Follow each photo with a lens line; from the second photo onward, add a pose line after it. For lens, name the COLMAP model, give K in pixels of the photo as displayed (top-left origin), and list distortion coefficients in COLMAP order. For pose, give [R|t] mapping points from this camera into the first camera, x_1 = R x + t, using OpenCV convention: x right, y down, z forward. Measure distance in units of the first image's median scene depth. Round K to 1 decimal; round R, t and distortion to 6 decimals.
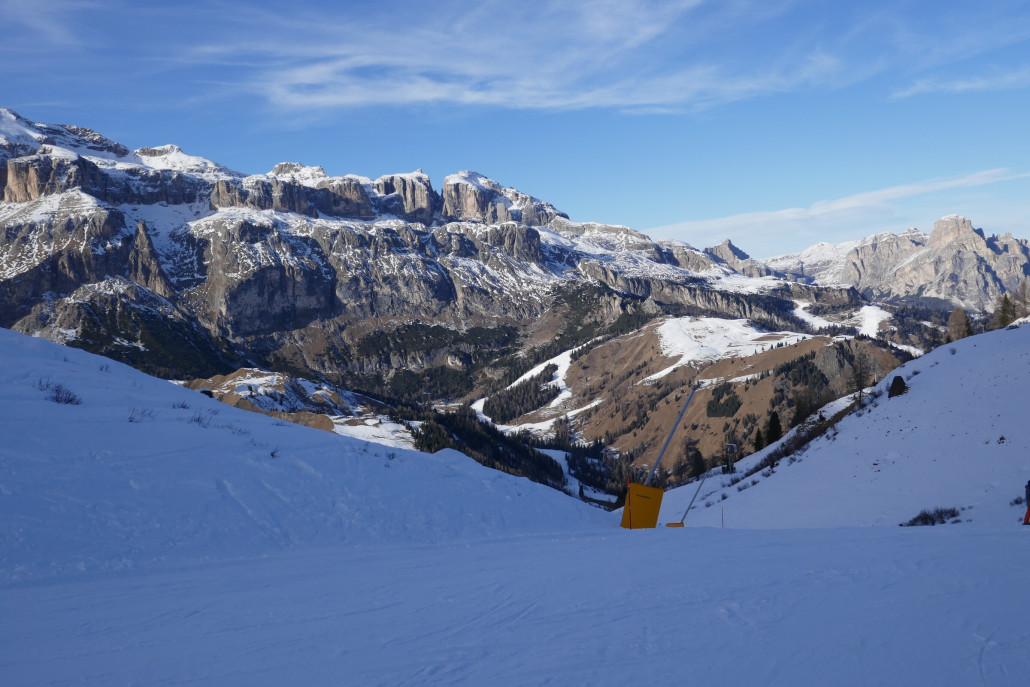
lens RADIAL K [[1109.4, 0, 497.1], [0, 1109.4, 359.7], [0, 0, 1]] dist [-0.023016, -0.008075]
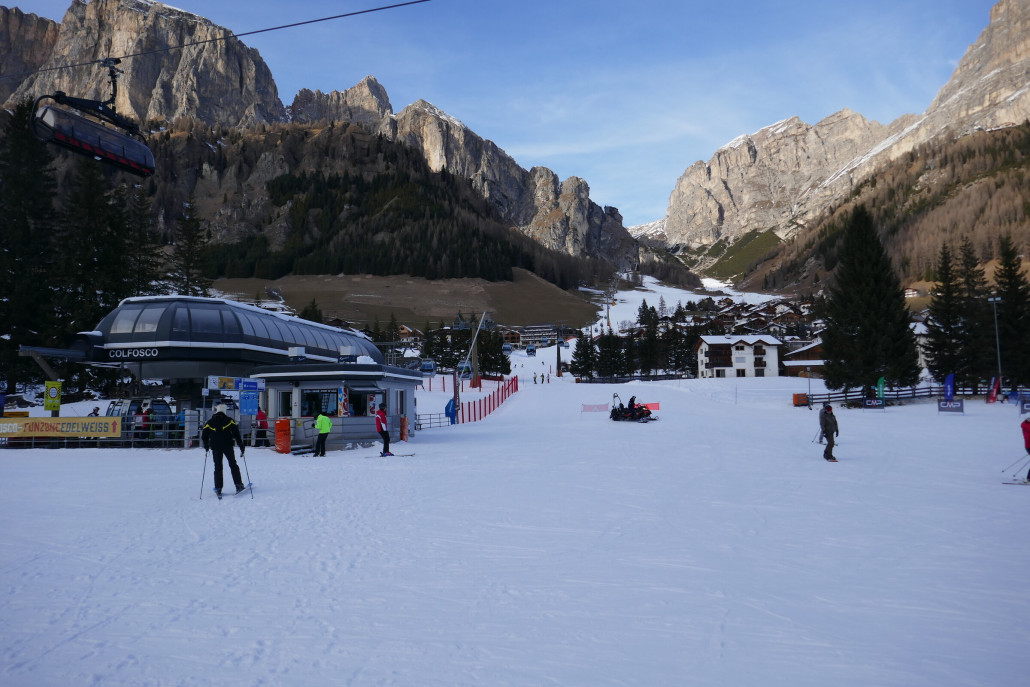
lens RADIAL K [[742.4, 0, 515.0], [0, 742.4, 343.5], [0, 0, 1]] dist [-0.009824, 0.000611]
pose [[0.971879, 0.083011, 0.220365, 0.530743], [-0.053318, 0.989075, -0.137435, 0.015303], [-0.229366, 0.121821, 0.965687, 1.979539]]
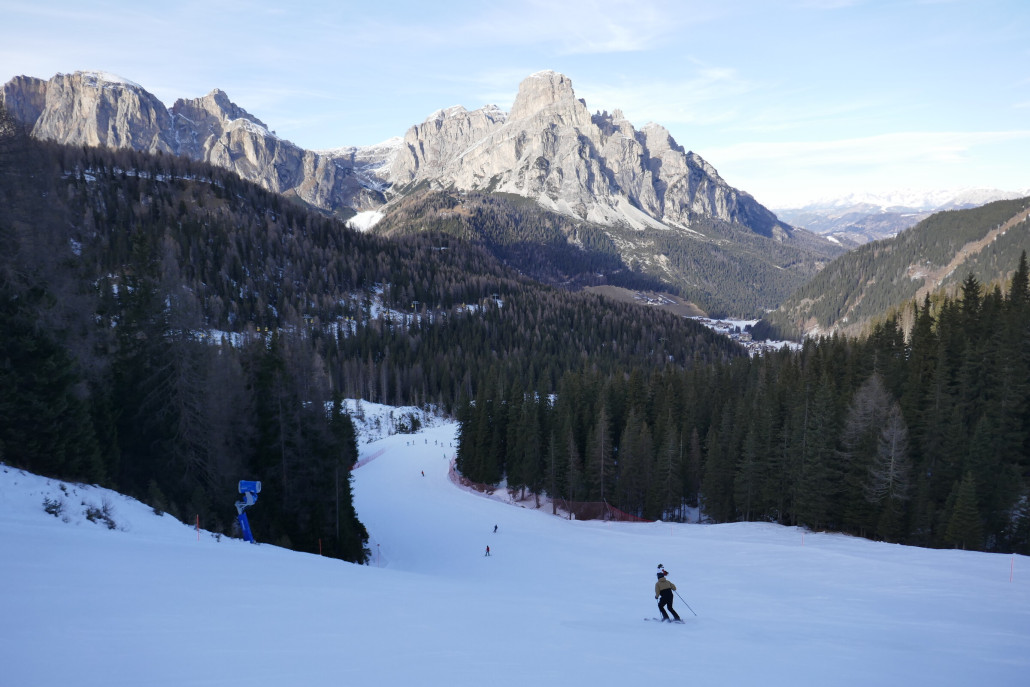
lens RADIAL K [[742.4, 0, 515.0], [0, 742.4, 343.5], [0, 0, 1]] dist [-0.009824, 0.000611]
pose [[0.931928, 0.004637, 0.362614, 0.548467], [-0.044444, 0.993841, 0.101514, -0.033096], [-0.359910, -0.110720, 0.926394, 1.345509]]
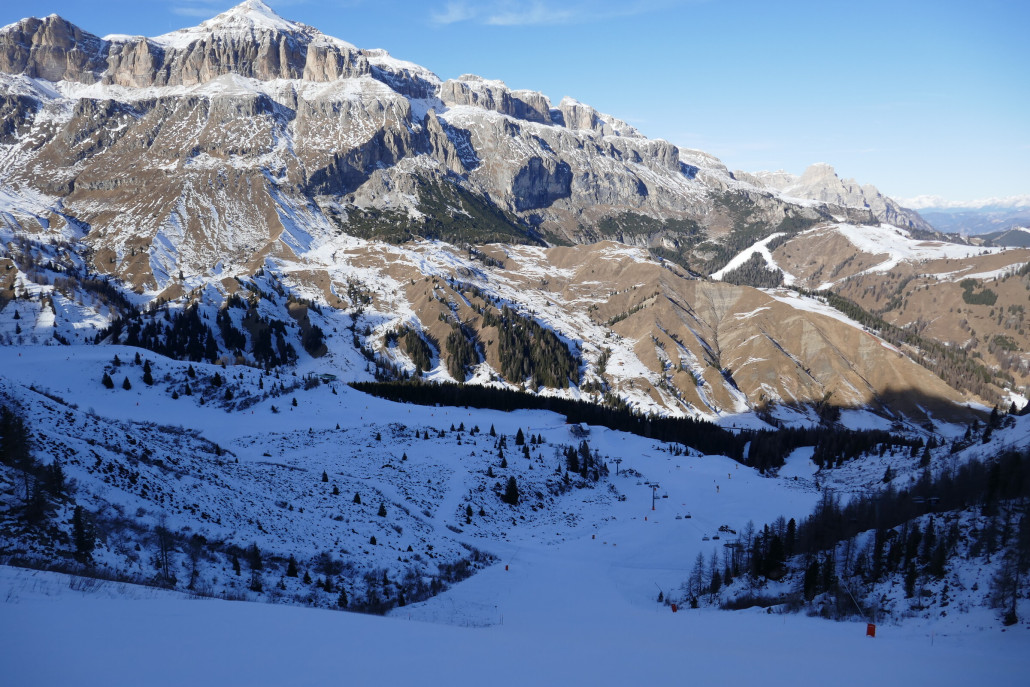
lens RADIAL K [[742.4, 0, 515.0], [0, 742.4, 343.5], [0, 0, 1]] dist [-0.009824, 0.000611]
pose [[0.984586, 0.050046, 0.167589, -0.334735], [-0.072858, 0.988452, 0.132867, 0.013615], [-0.159004, -0.143029, 0.976862, 0.144259]]
